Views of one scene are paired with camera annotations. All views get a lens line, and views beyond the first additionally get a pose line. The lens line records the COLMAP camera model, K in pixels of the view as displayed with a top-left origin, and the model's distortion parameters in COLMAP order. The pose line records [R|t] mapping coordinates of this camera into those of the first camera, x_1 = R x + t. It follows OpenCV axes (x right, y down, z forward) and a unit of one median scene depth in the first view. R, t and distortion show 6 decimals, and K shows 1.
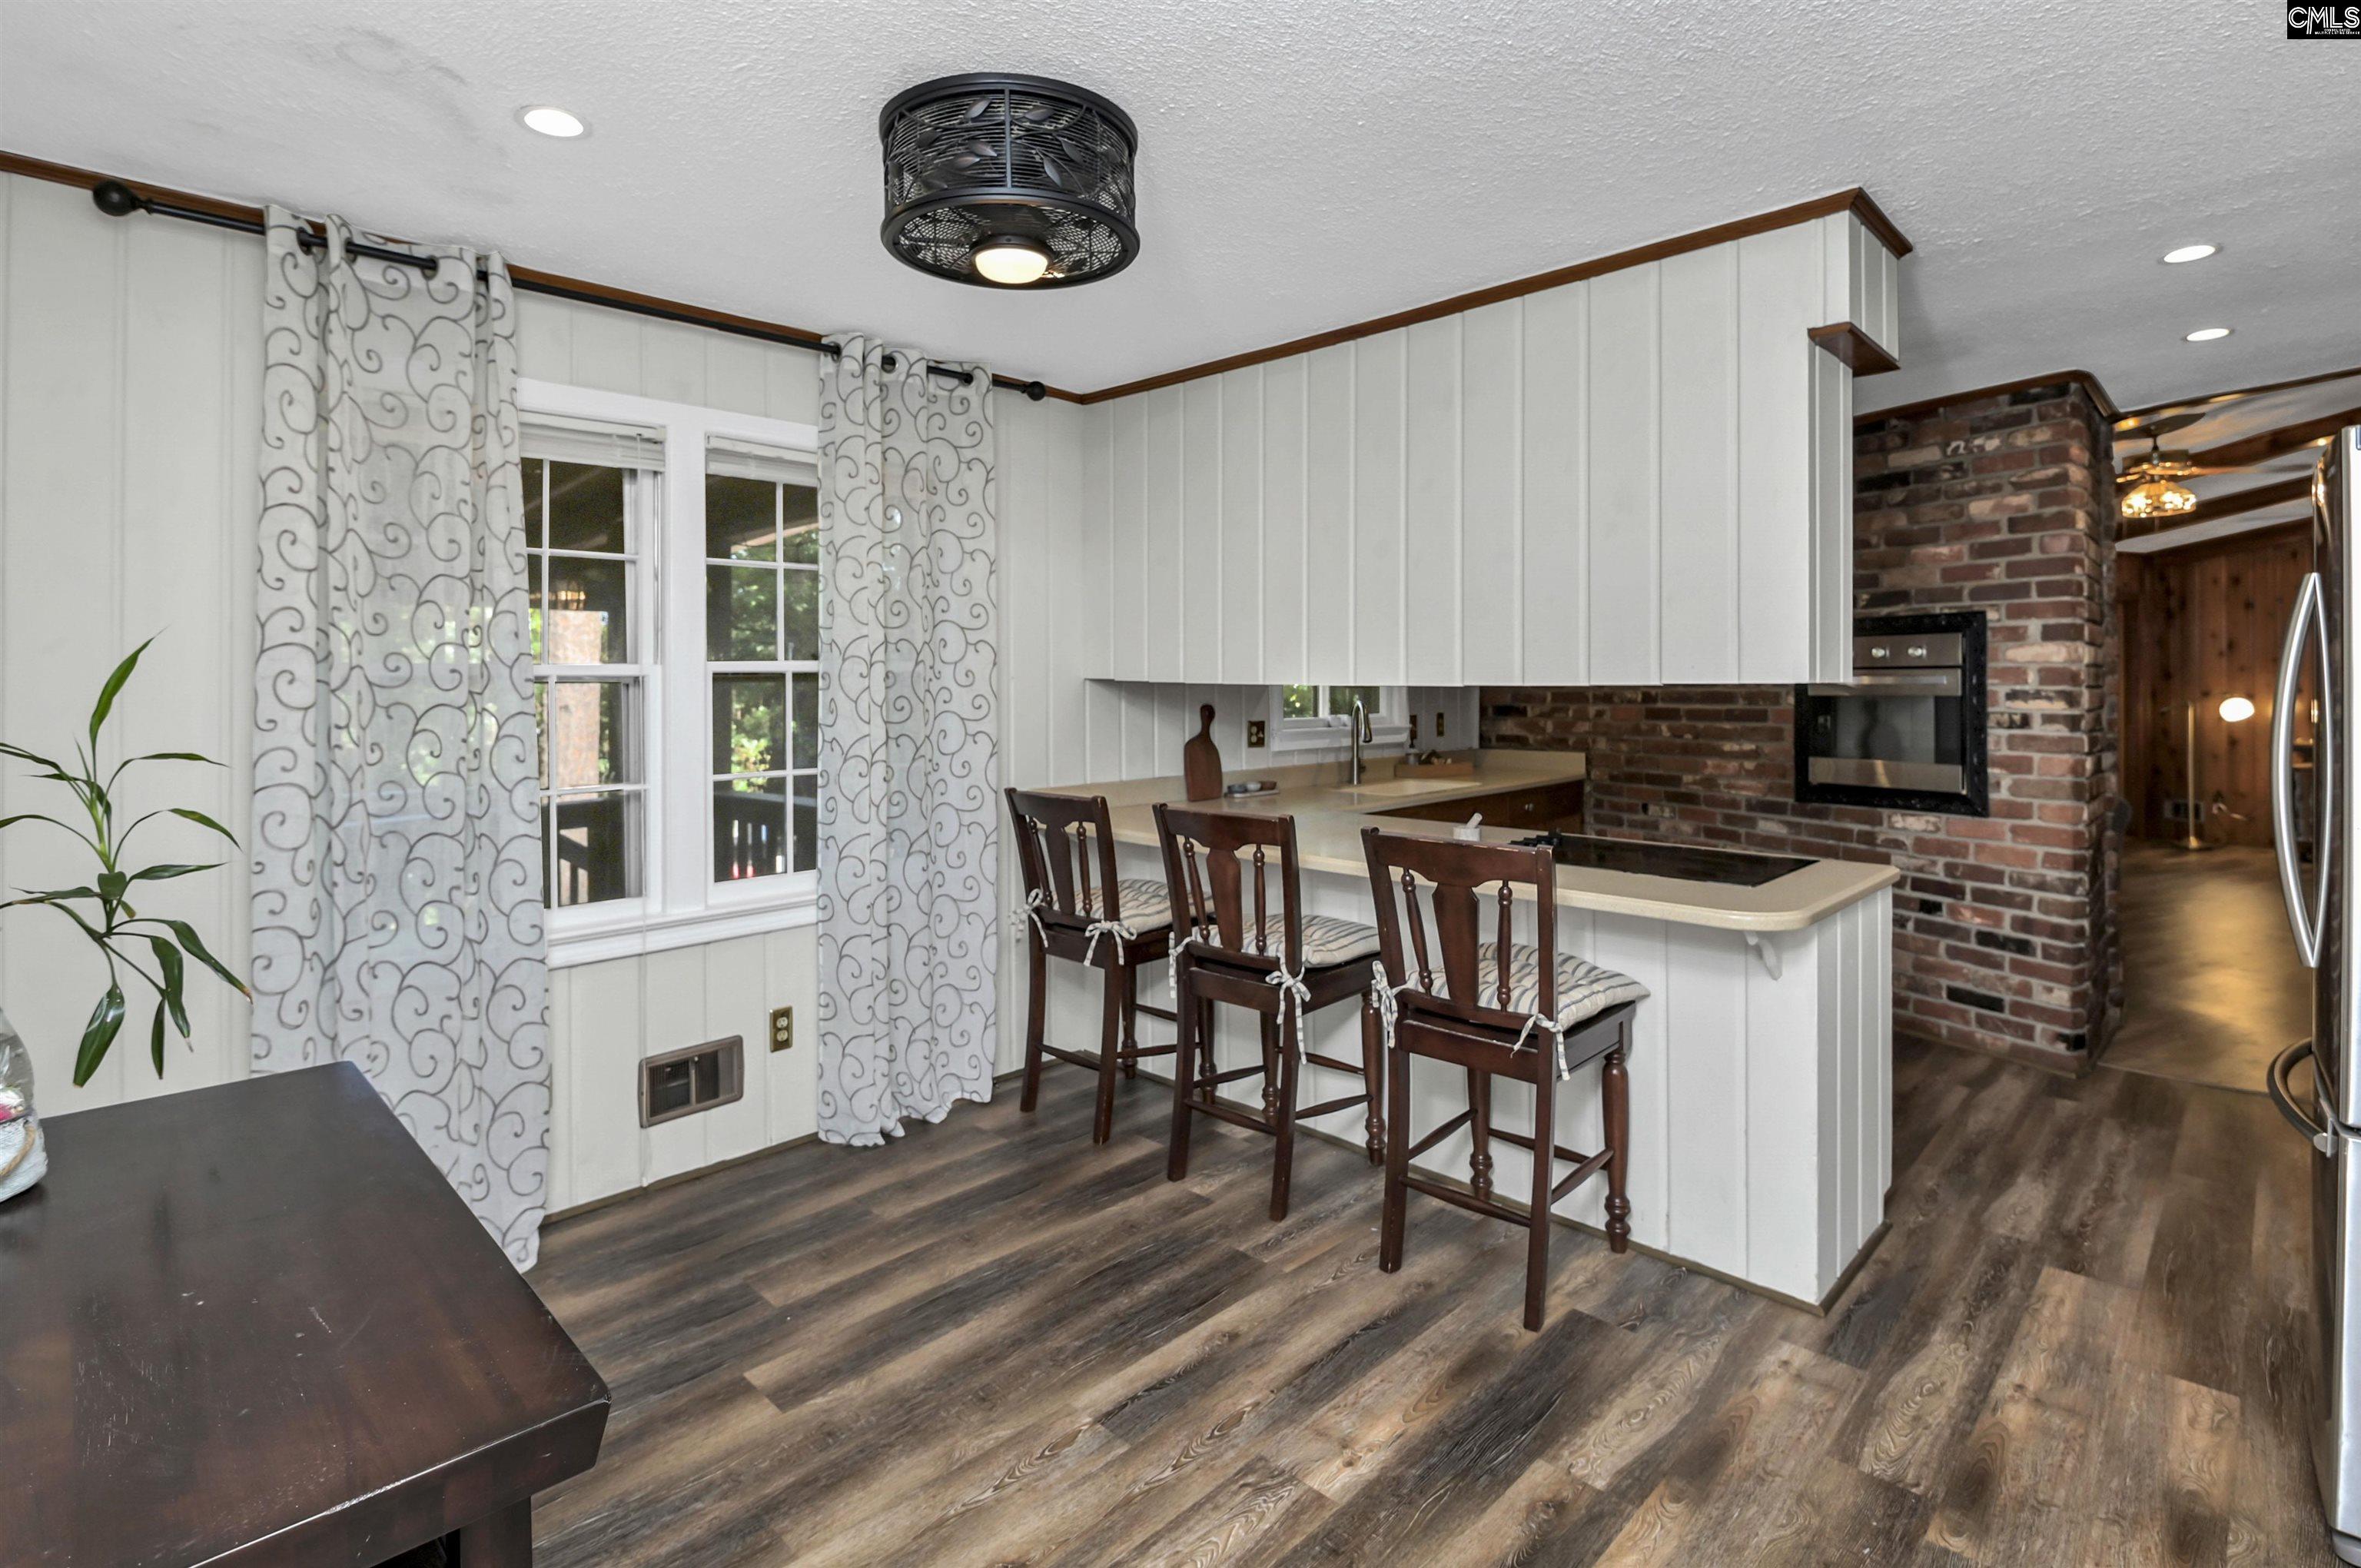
lens RADIAL K [[1145.2, 0, 1183.9], [0, 1145.2, 667.9], [0, 0, 1]] dist [-0.004079, -0.000630]
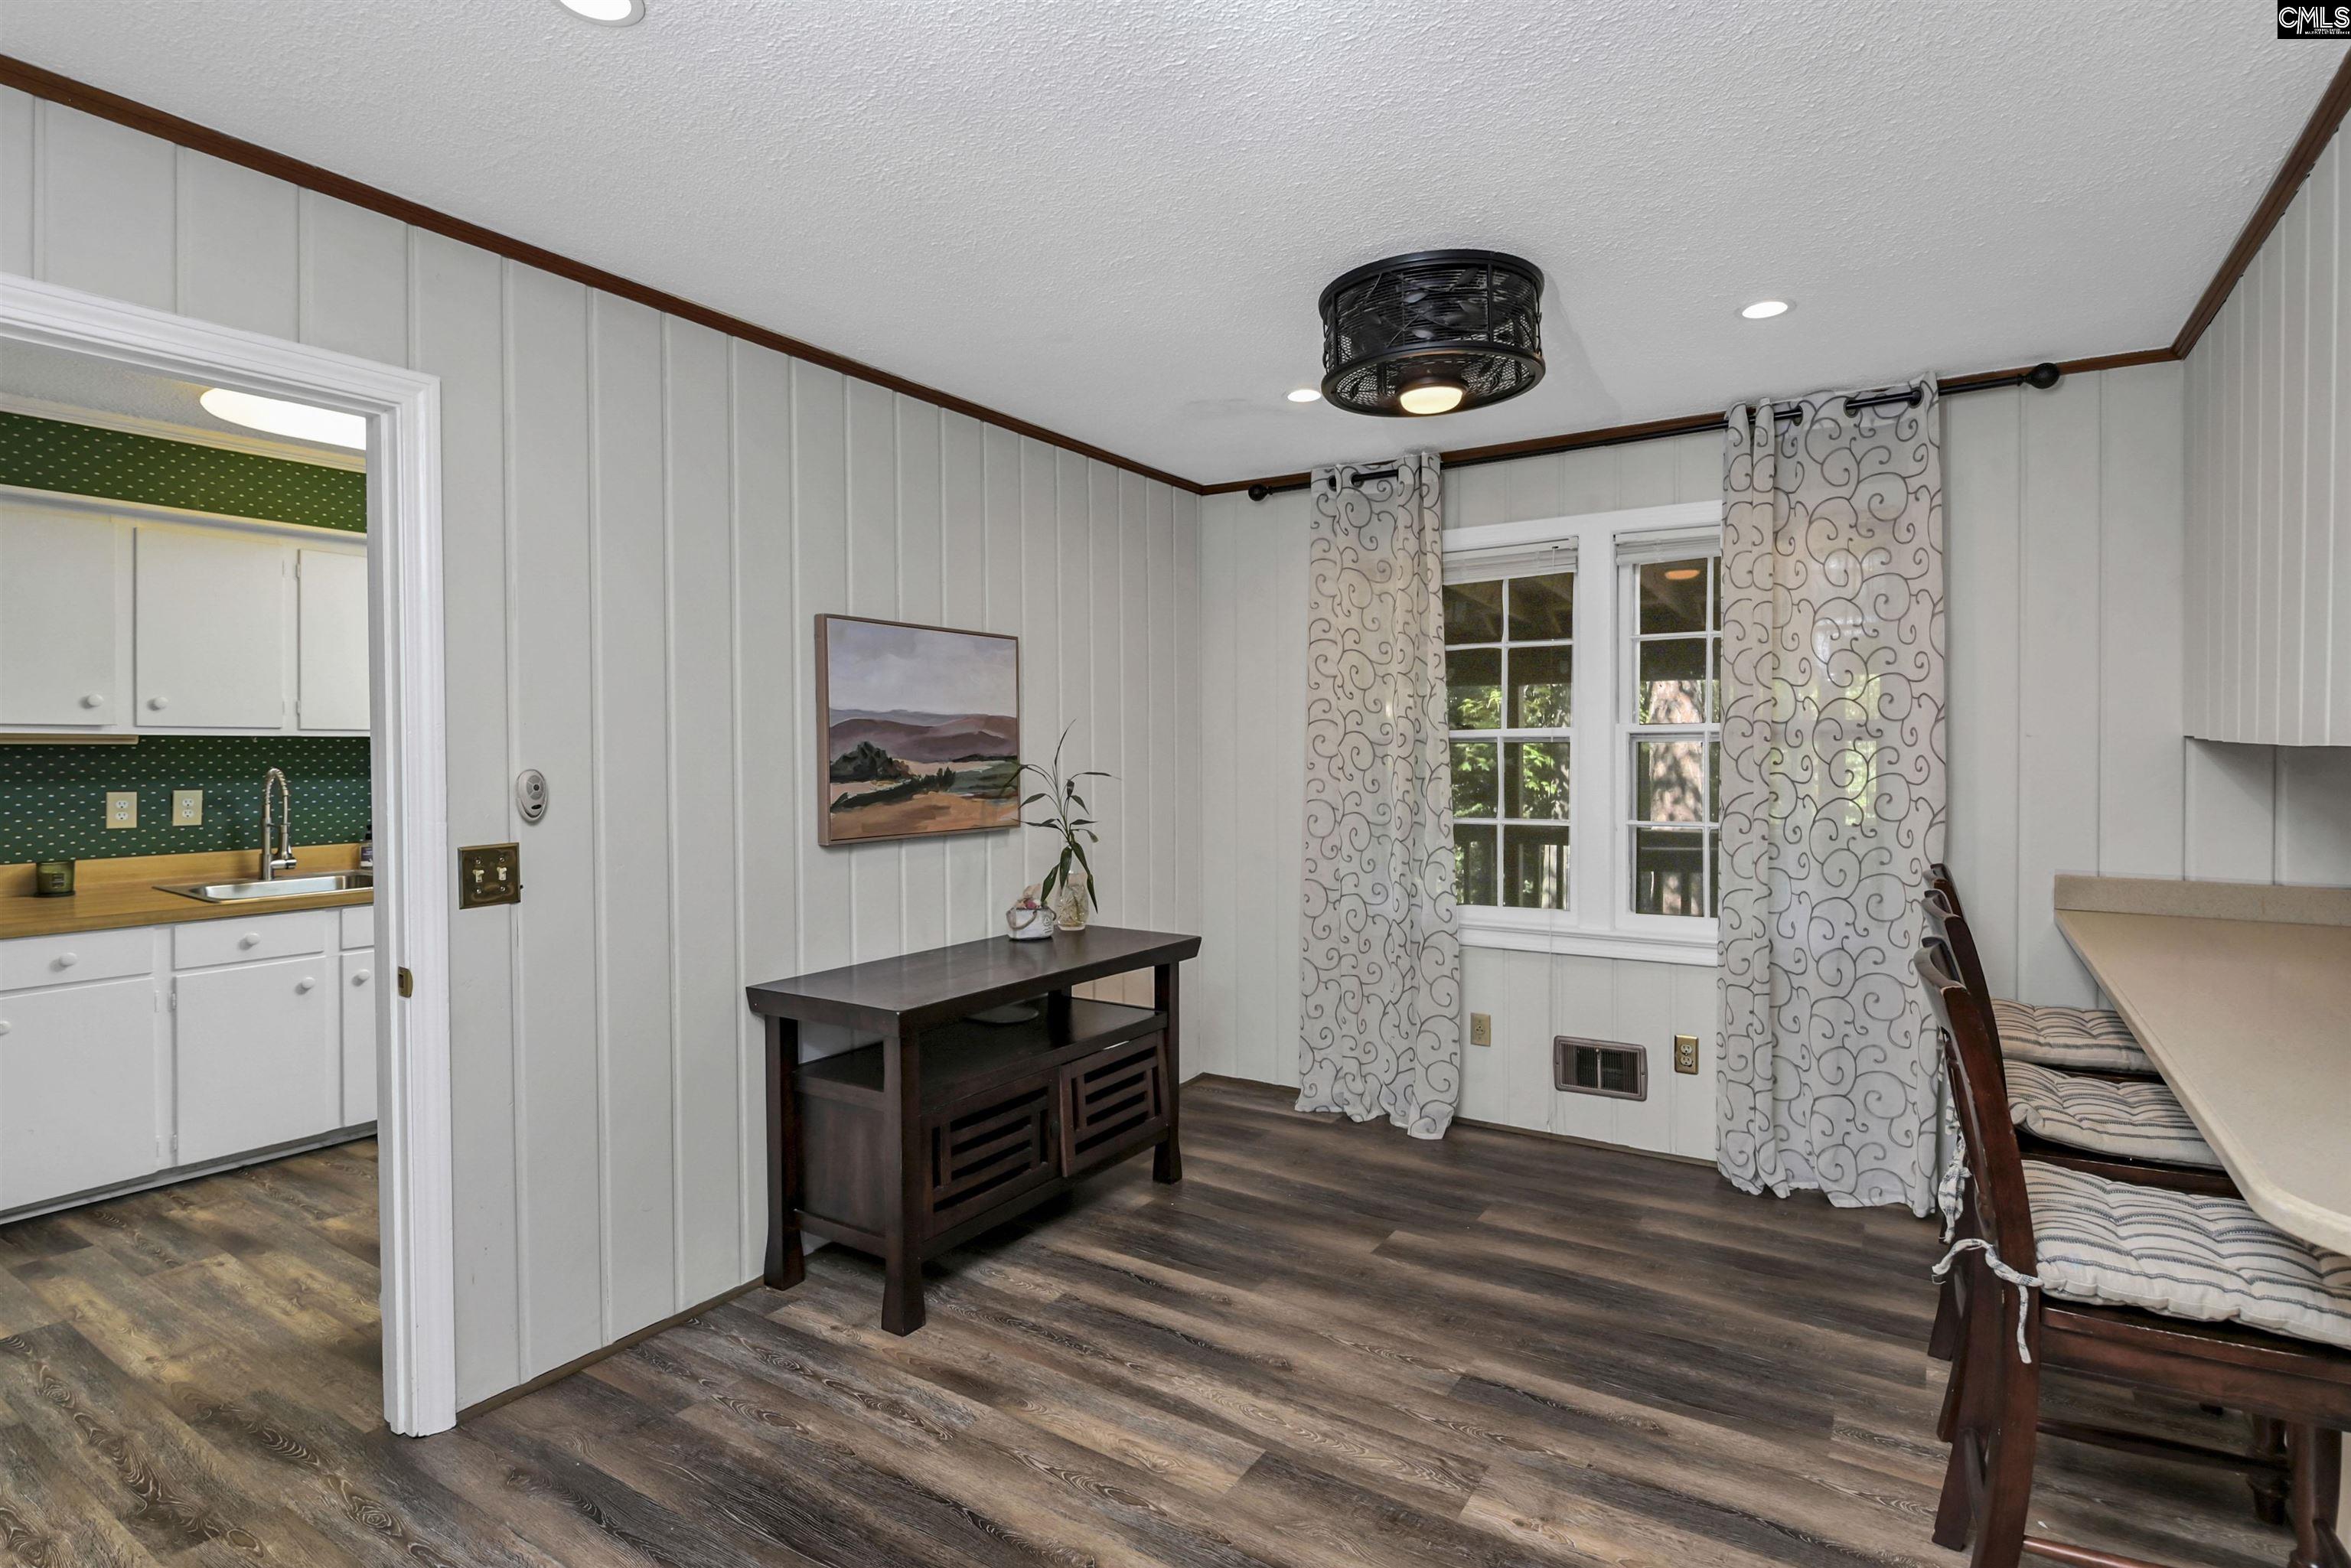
lens RADIAL K [[1110.5, 0, 1194.9], [0, 1110.5, 740.8], [0, 0, 1]] dist [-0.002147, -0.000860]
pose [[0.239412, -0.002238, -0.970916, 0.647686], [0.011133, 0.999938, 0.000440, 0.007495], [0.970854, -0.010915, 0.239422, 0.319850]]
